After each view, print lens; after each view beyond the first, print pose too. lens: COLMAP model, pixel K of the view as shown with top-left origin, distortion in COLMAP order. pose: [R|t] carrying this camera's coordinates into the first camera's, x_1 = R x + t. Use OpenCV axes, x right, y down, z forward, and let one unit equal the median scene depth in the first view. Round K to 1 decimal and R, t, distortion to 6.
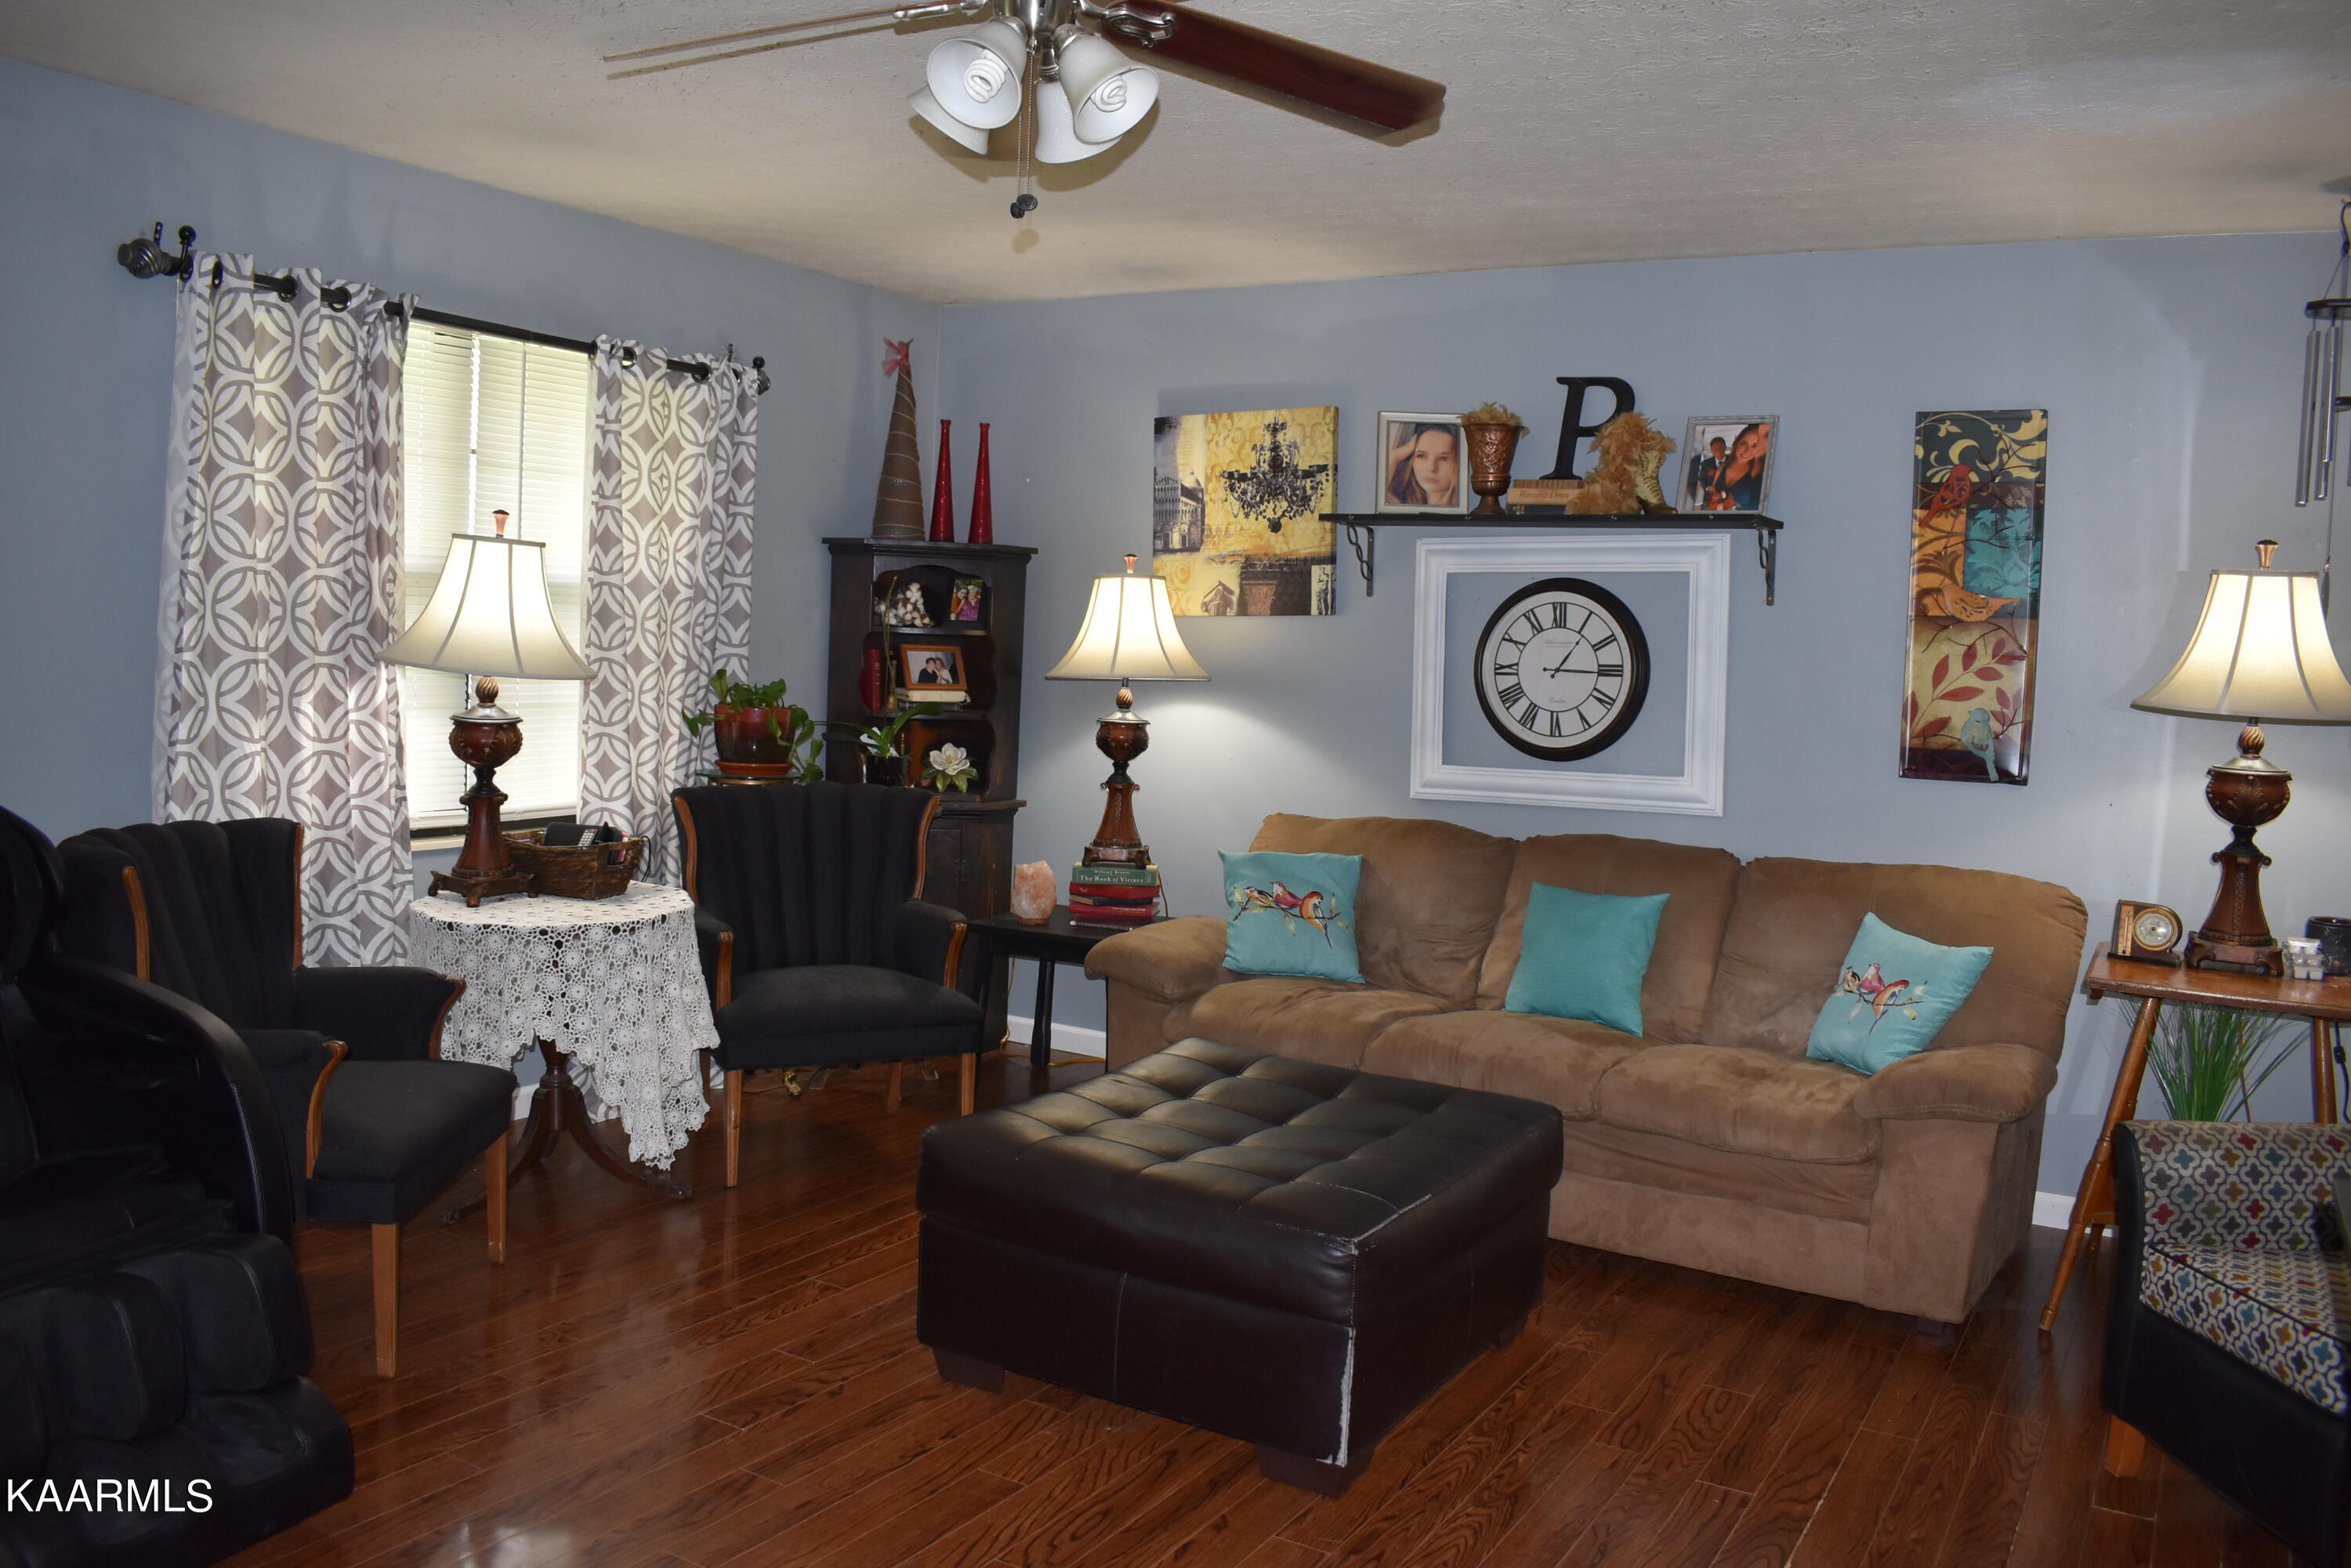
lens RADIAL K [[1832.3, 0, 1175.5], [0, 1832.3, 784.0], [0, 0, 1]] dist [-0.099807, 0.020158]
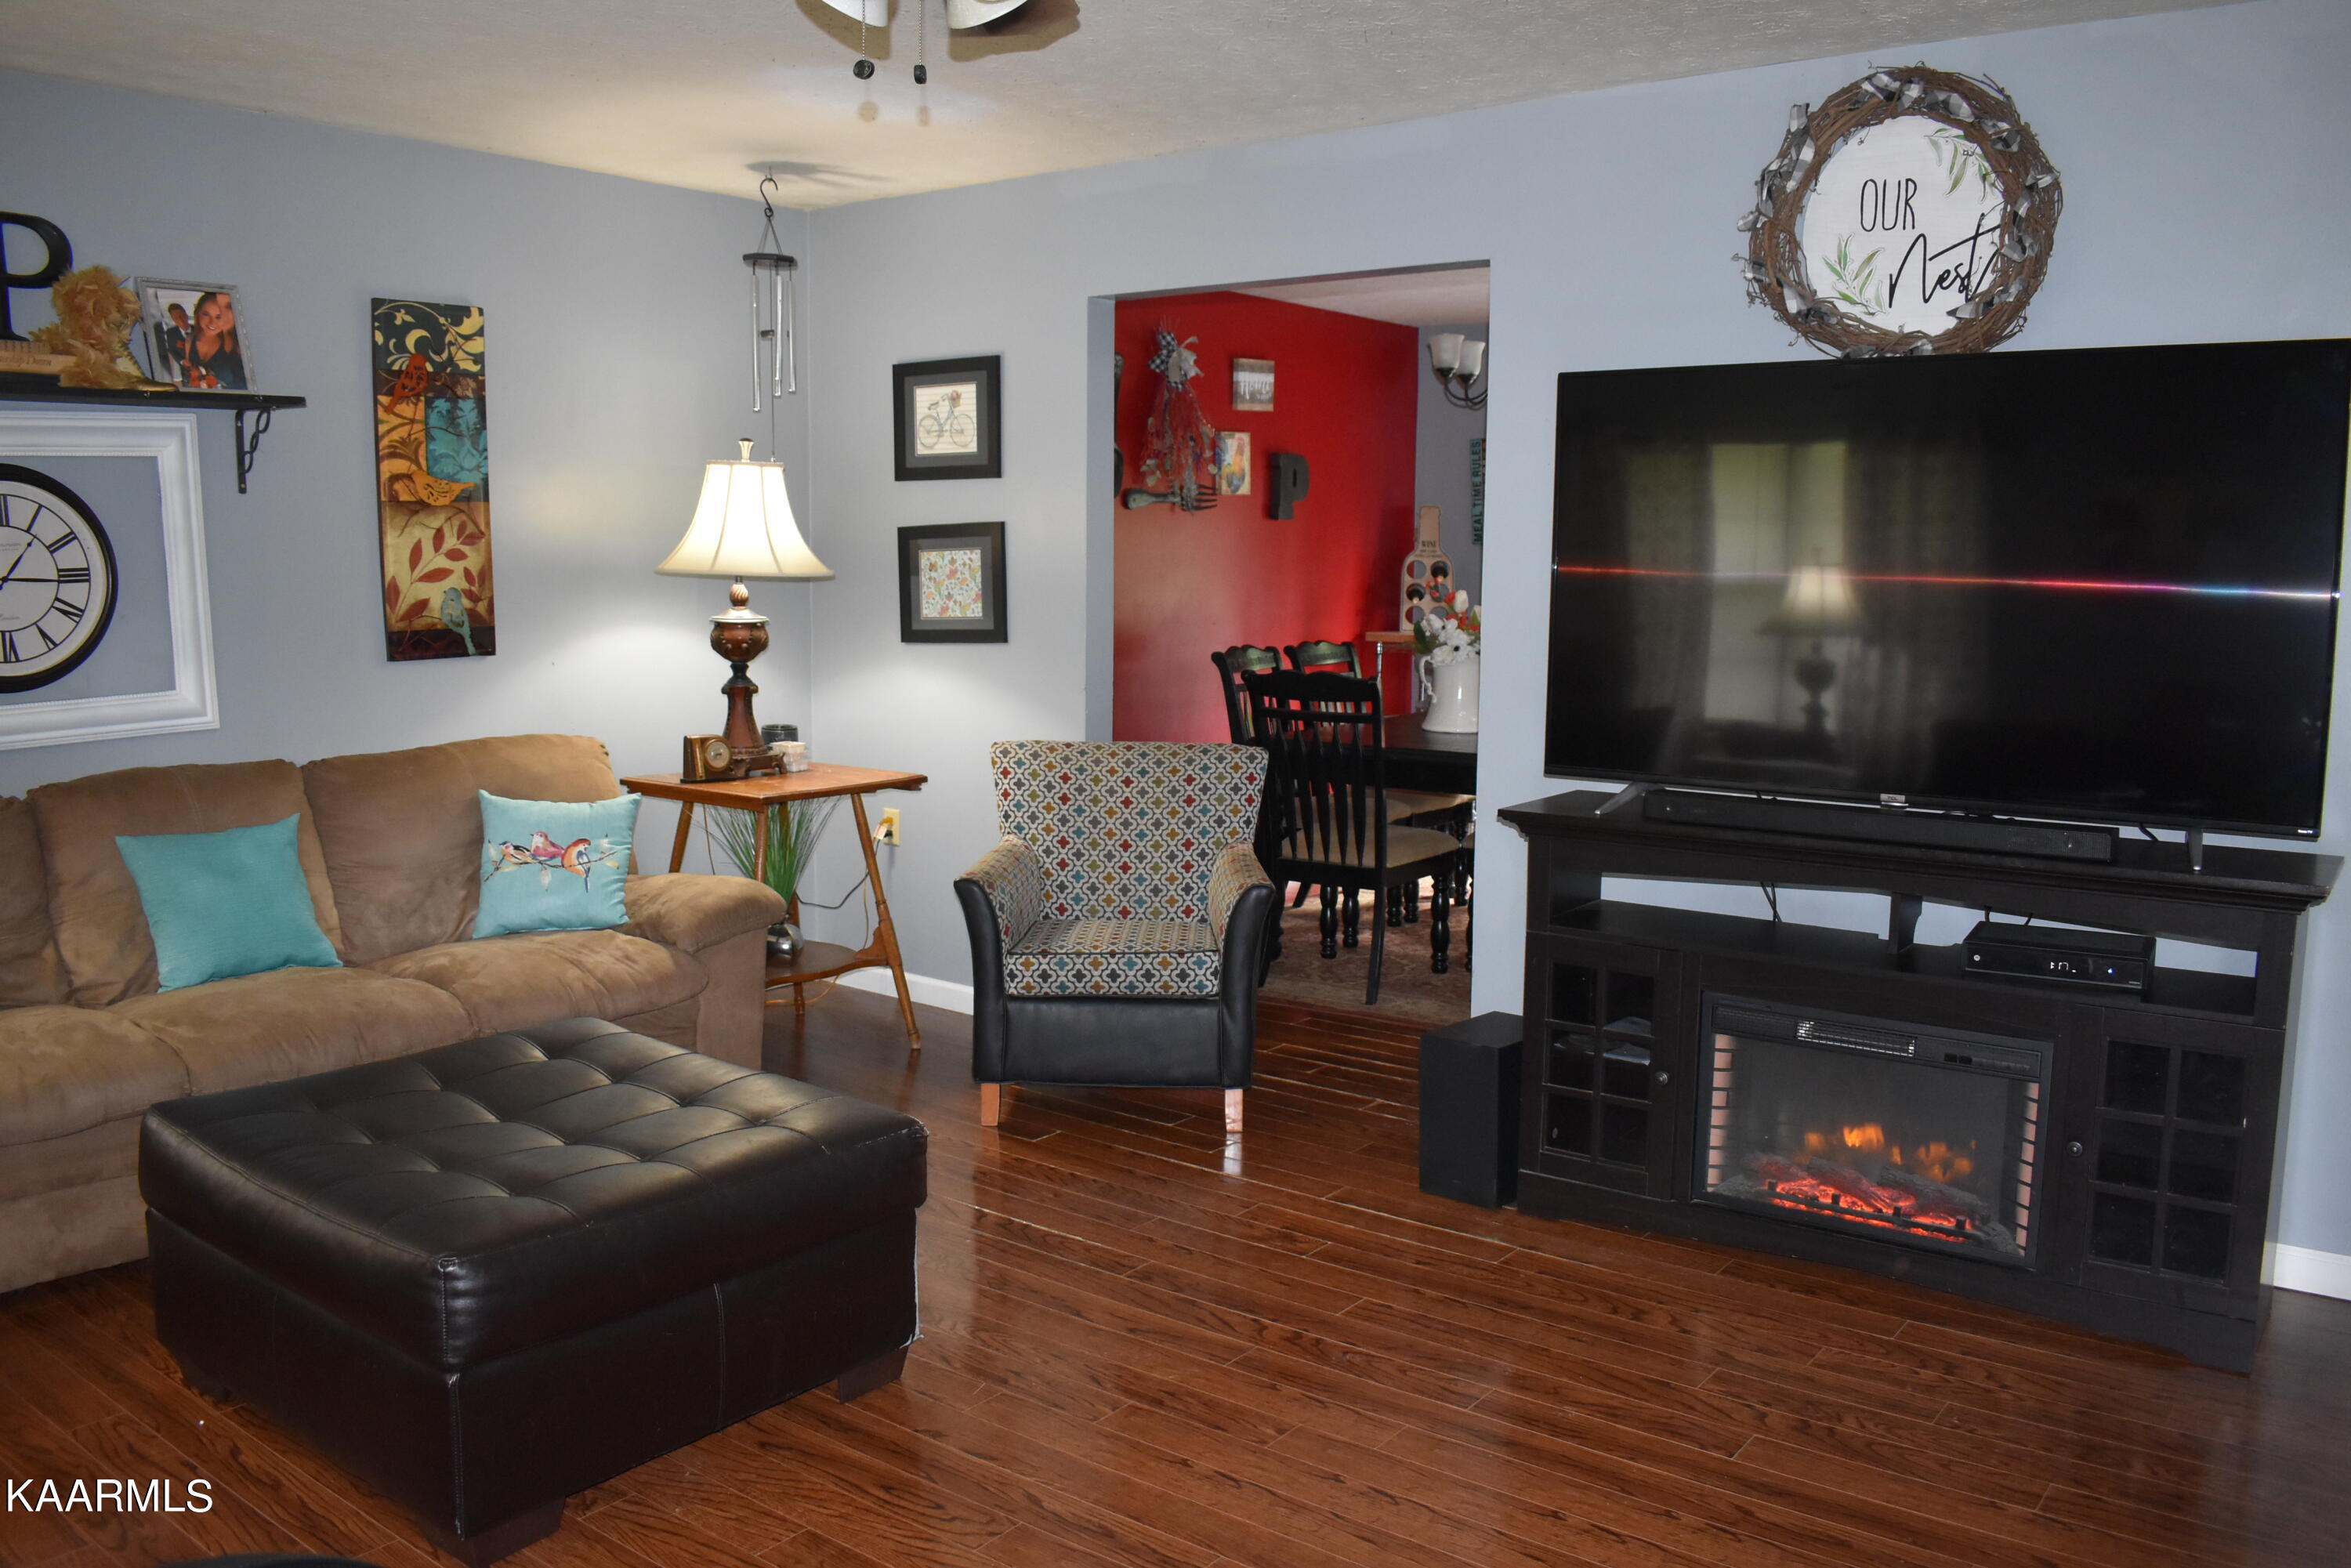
lens RADIAL K [[1824.3, 0, 1169.5], [0, 1824.3, 775.8], [0, 0, 1]] dist [-0.085850, 0.000657]
pose [[0.122951, -0.160810, 0.979297, -0.552685], [0.082467, 0.985027, 0.151397, -0.058010], [-0.988980, 0.062145, 0.134371, 0.442849]]
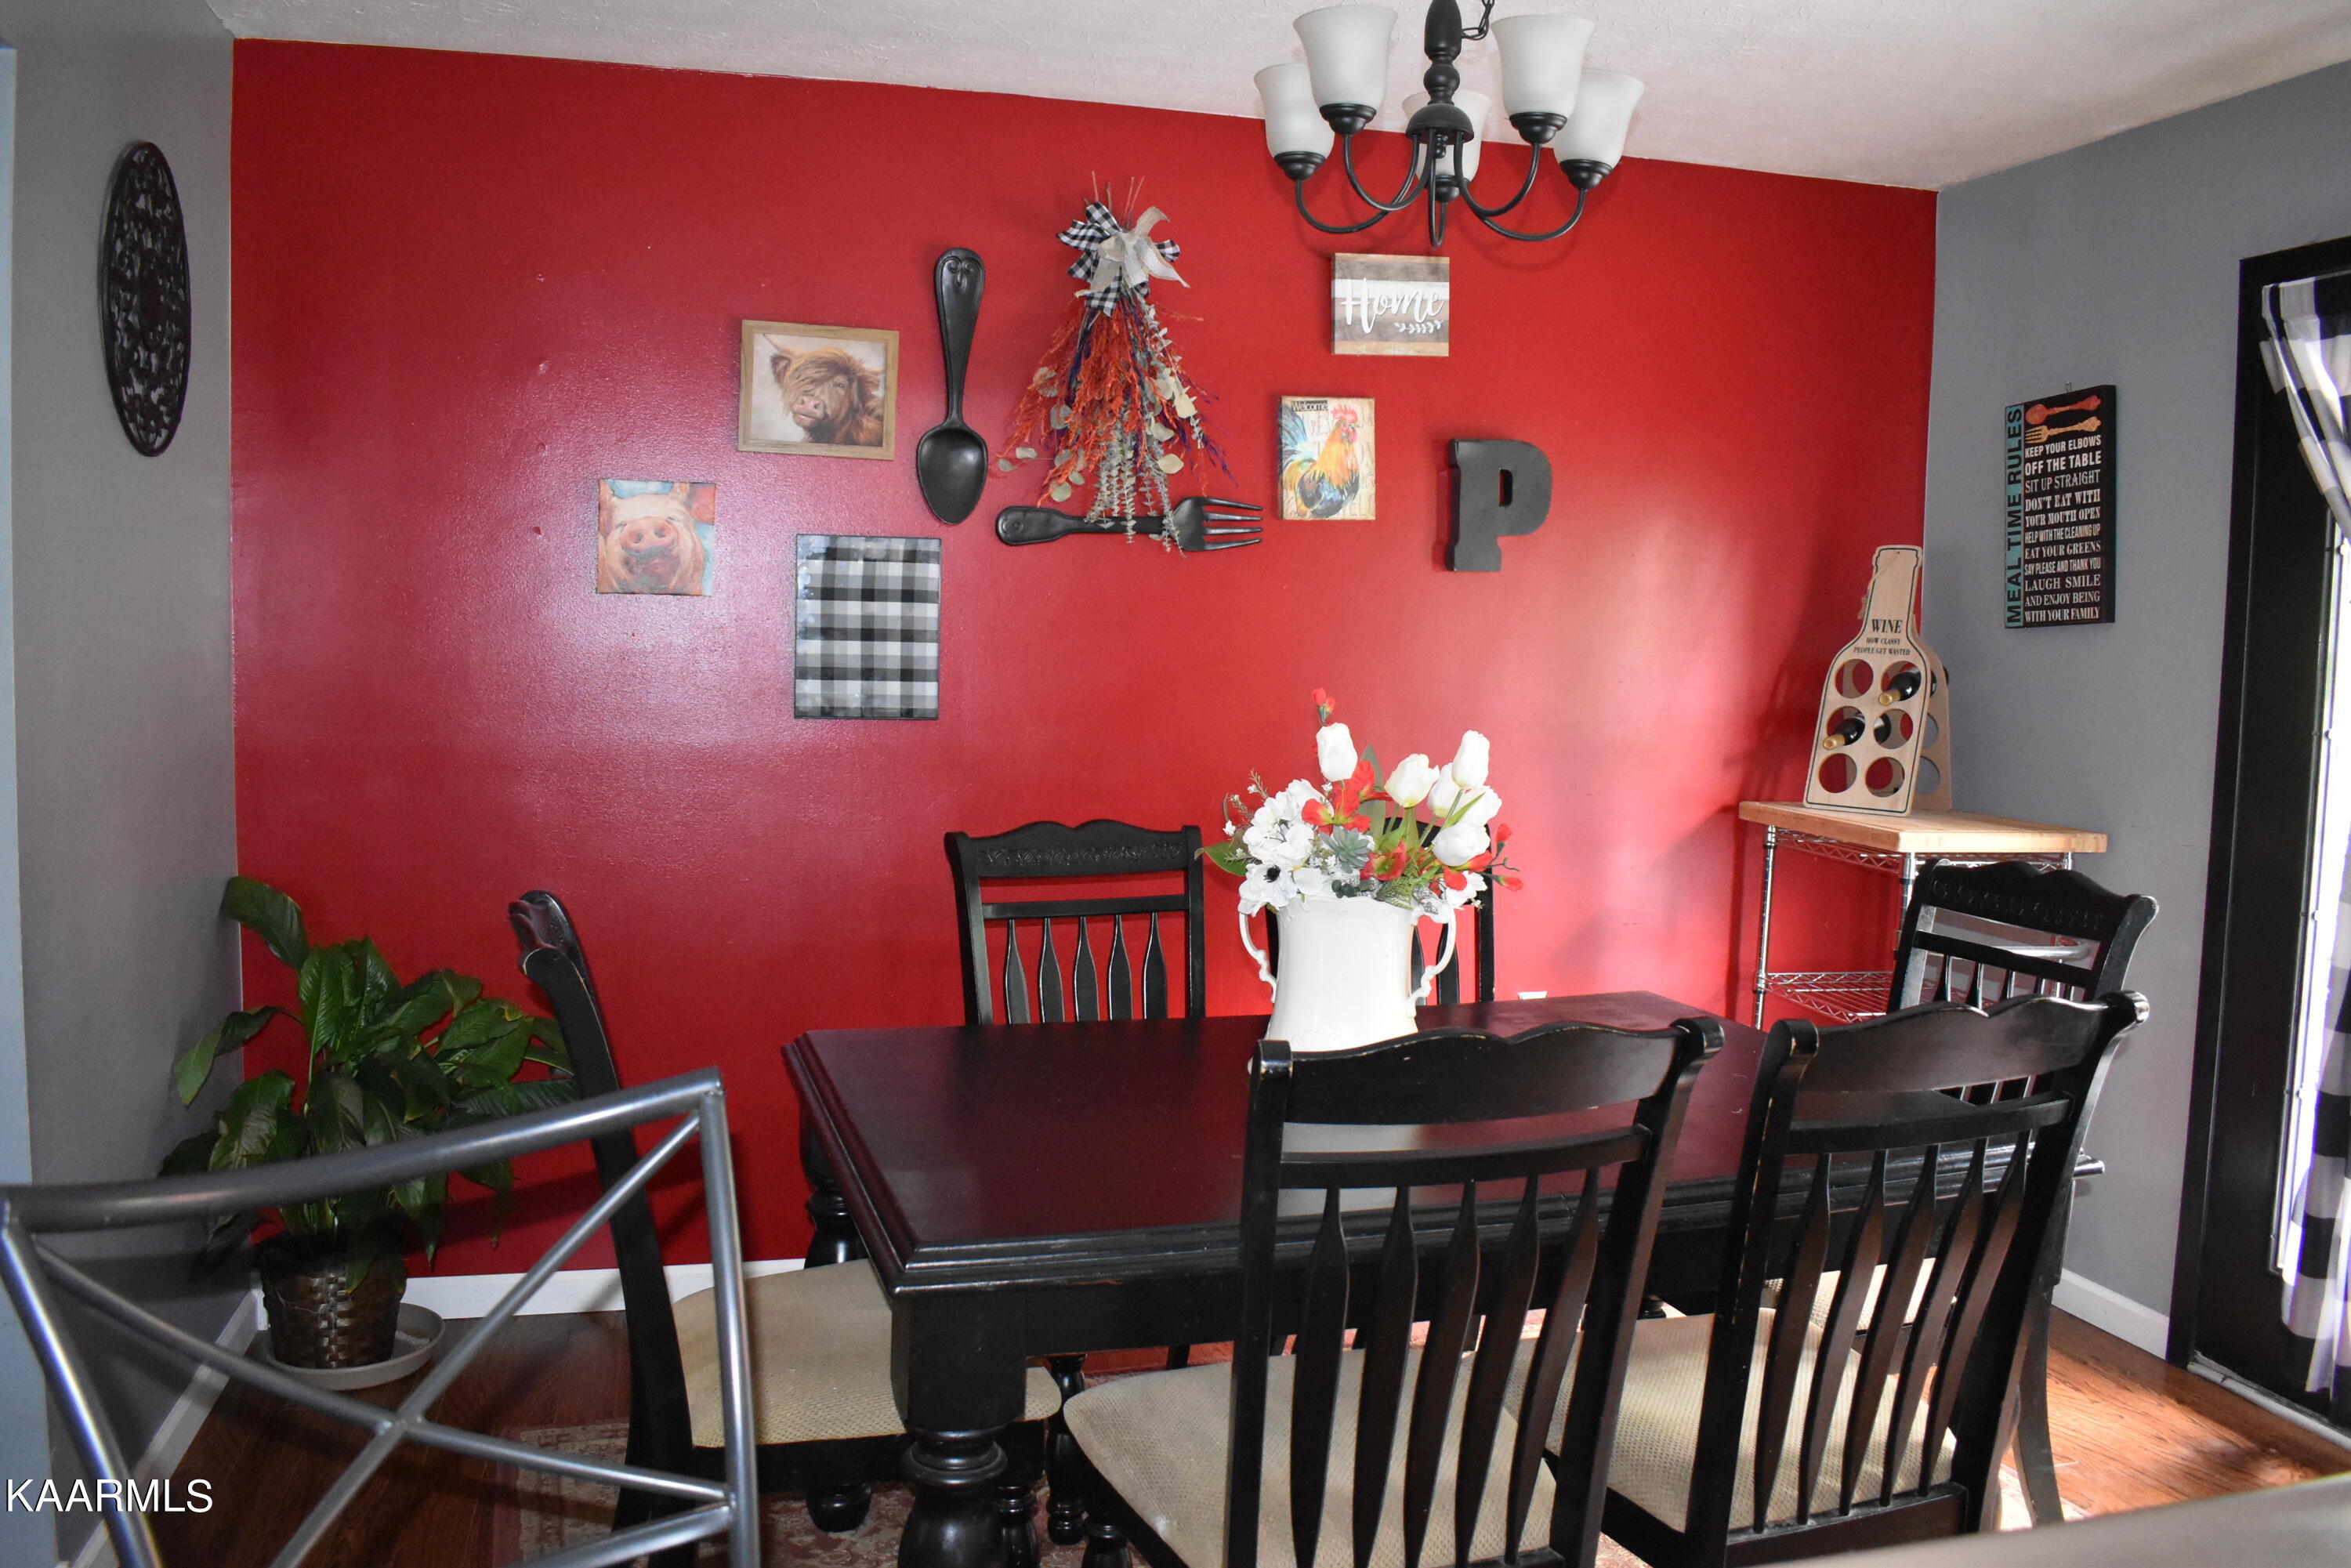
lens RADIAL K [[1824.3, 0, 1169.5], [0, 1824.3, 775.8], [0, 0, 1]] dist [-0.085850, 0.000657]
pose [[0.704480, -0.081388, 0.705042, 0.457735], [0.068687, 0.996558, 0.046407, 0.019538], [-0.706392, 0.015734, 0.707646, 0.048378]]
